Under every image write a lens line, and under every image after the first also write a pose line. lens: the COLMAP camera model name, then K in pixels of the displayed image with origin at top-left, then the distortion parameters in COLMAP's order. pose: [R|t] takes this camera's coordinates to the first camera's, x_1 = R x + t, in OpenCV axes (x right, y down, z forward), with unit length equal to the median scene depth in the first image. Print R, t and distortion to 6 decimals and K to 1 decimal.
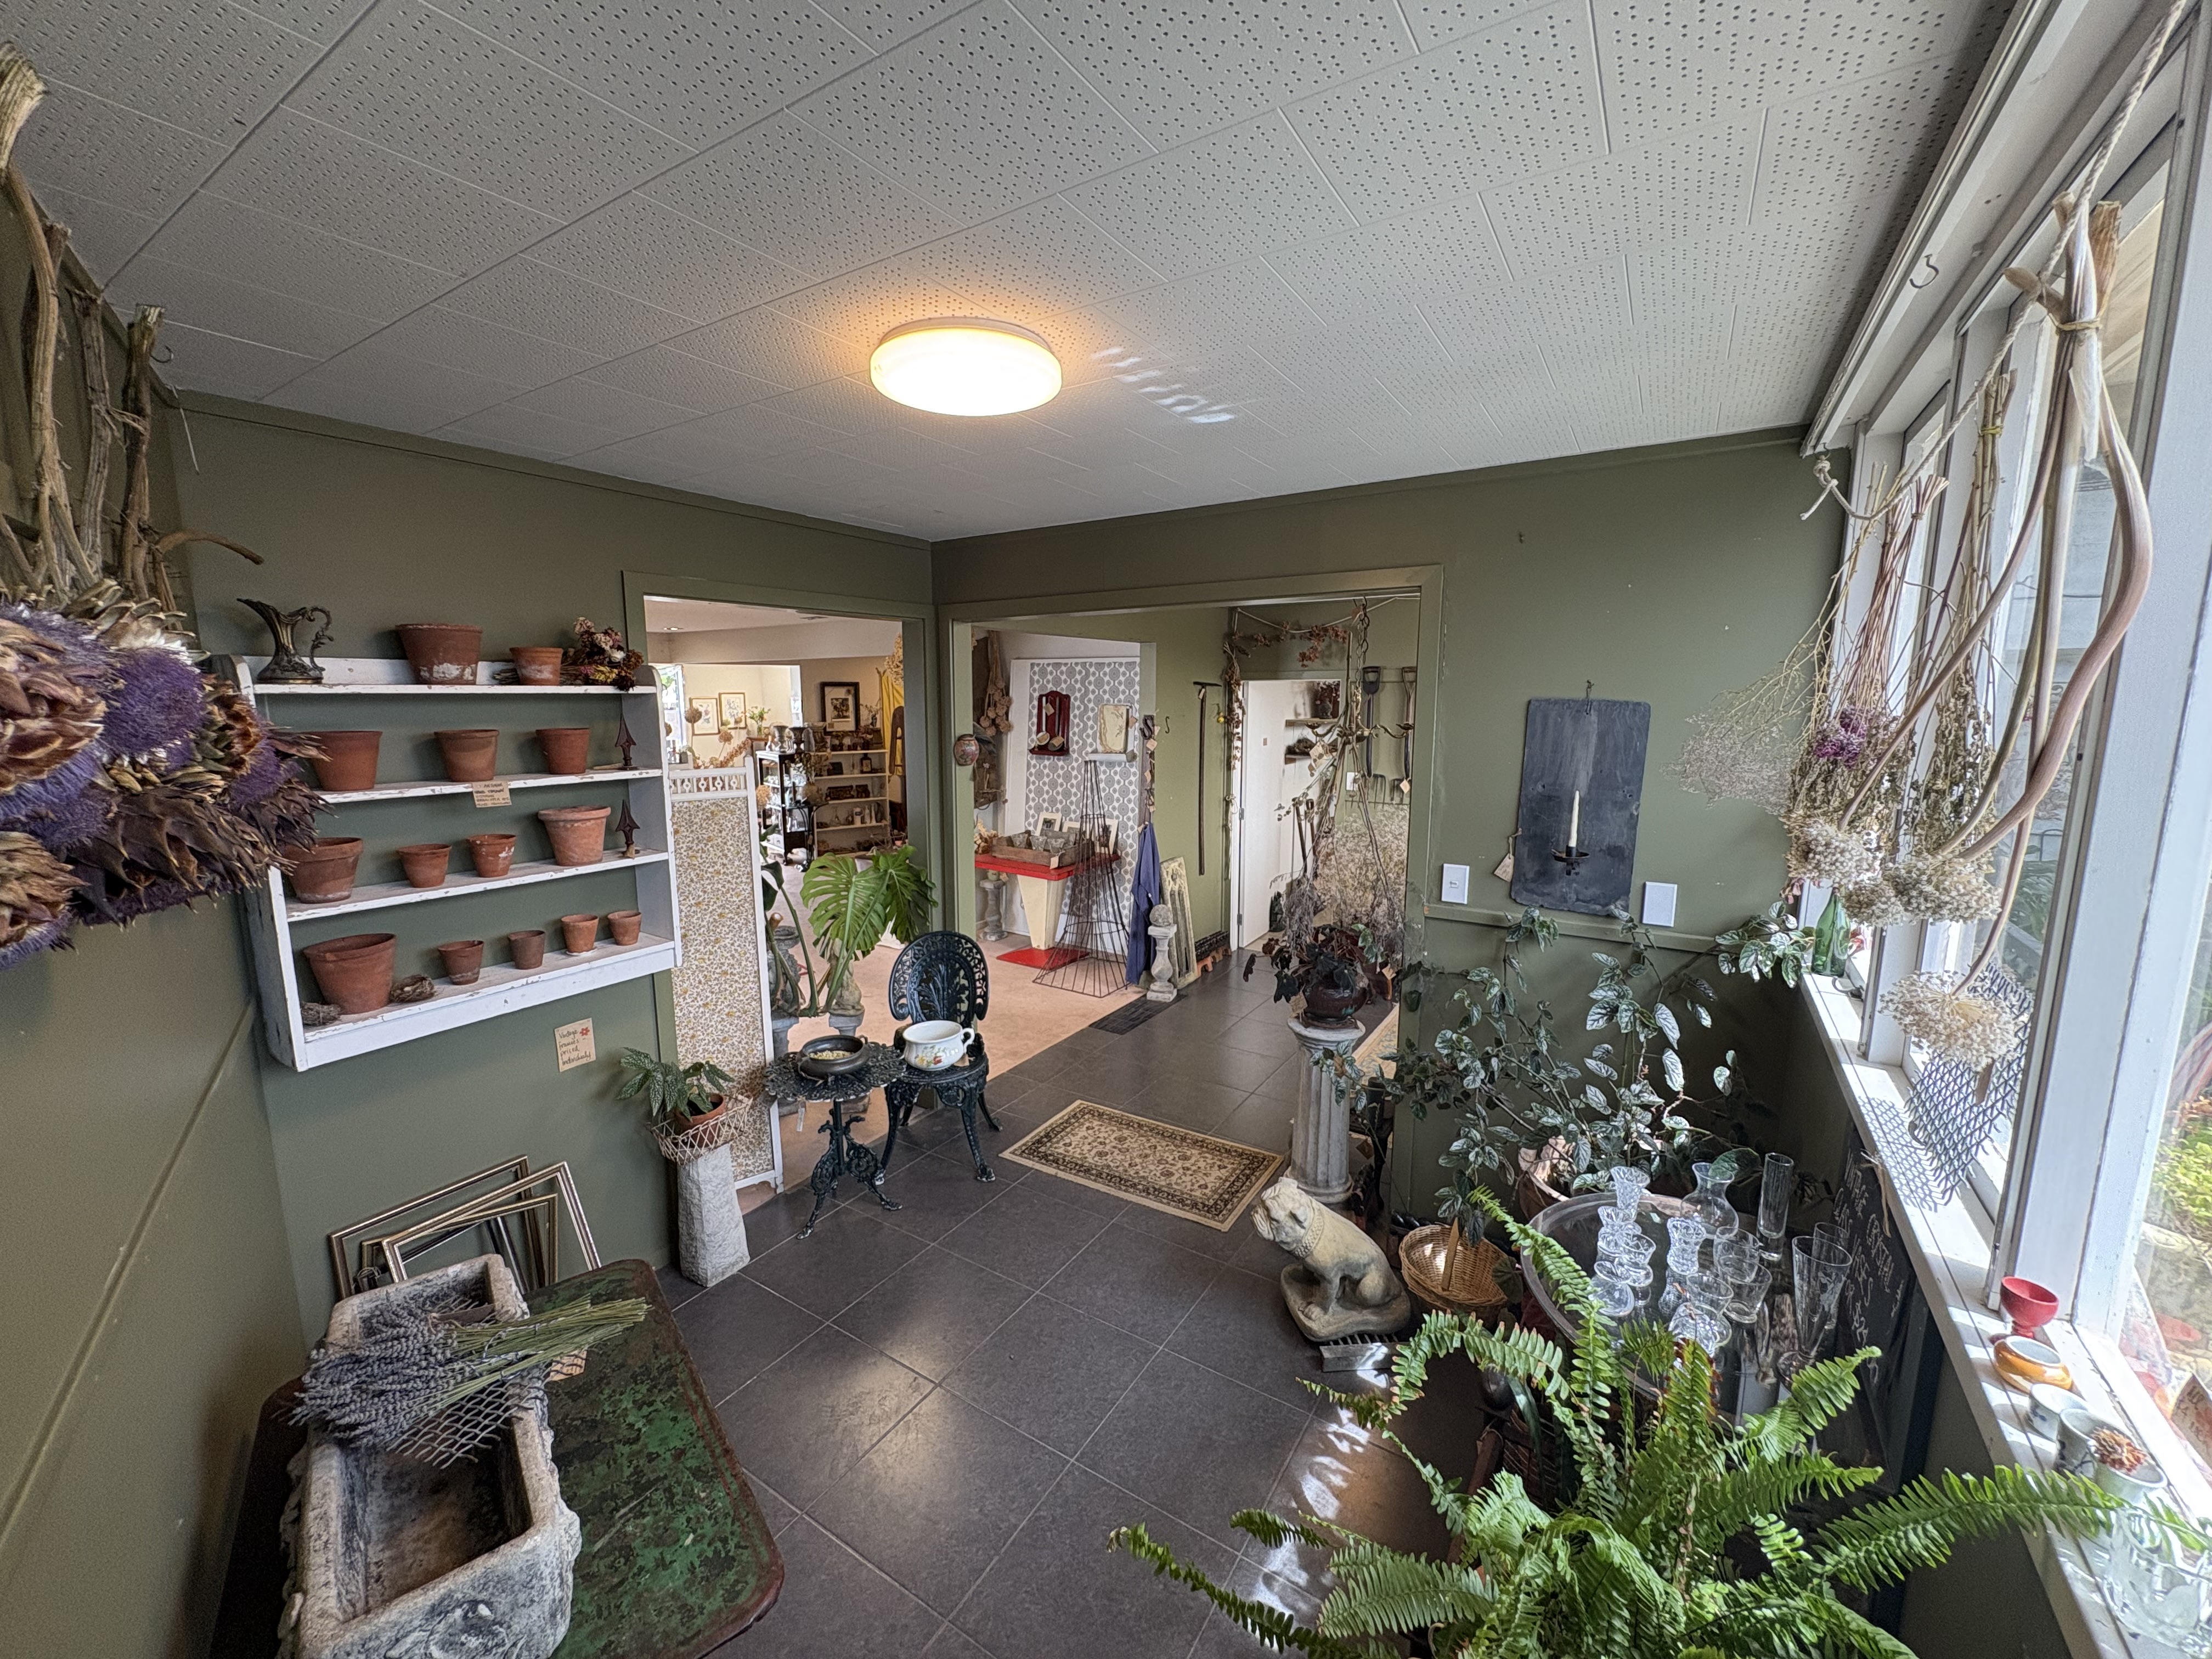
lens RADIAL K [[883.0, 0, 1116.6], [0, 883.0, 825.6], [0, 0, 1]] dist [0.000266, 0.000018]
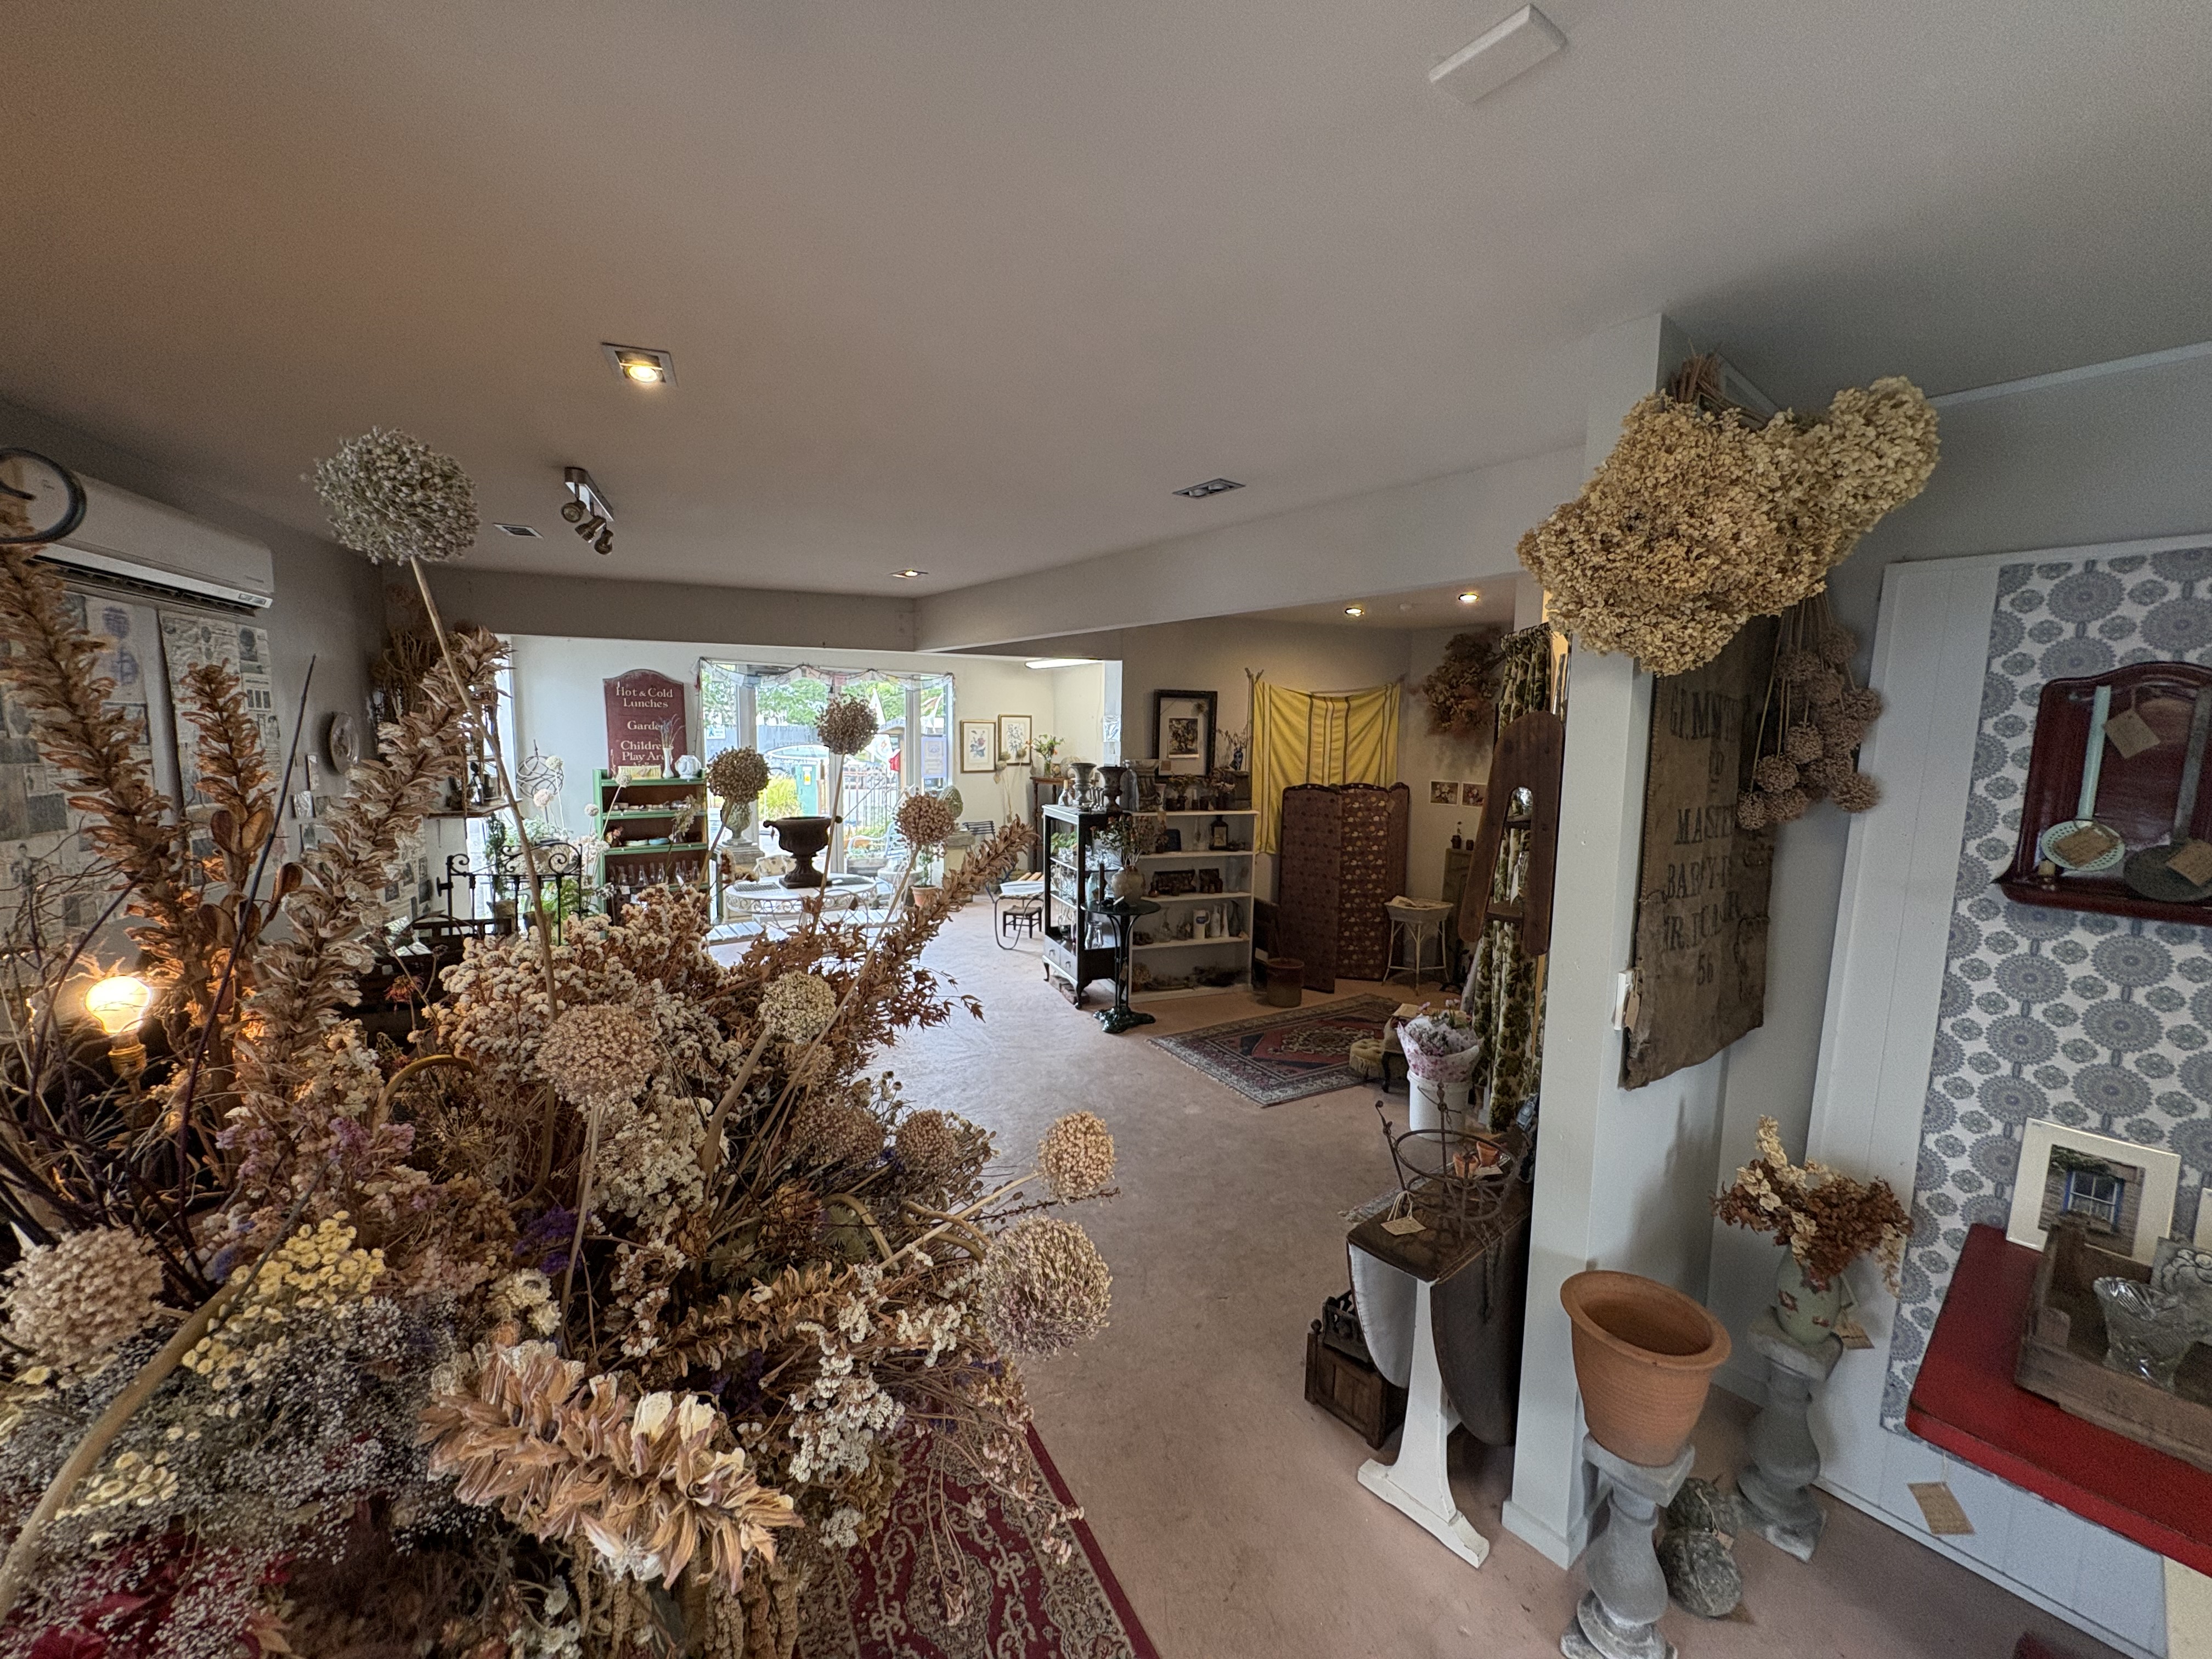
lens RADIAL K [[883.0, 0, 1103.8], [0, 883.0, 835.9], [0, 0, 1]] dist [0.000266, 0.000018]
pose [[0.950841, 0.051568, -0.305355, -0.185826], [-0.061501, 0.997842, -0.022992, -0.052246], [0.303511, 0.040642, 0.951961, 0.445133]]
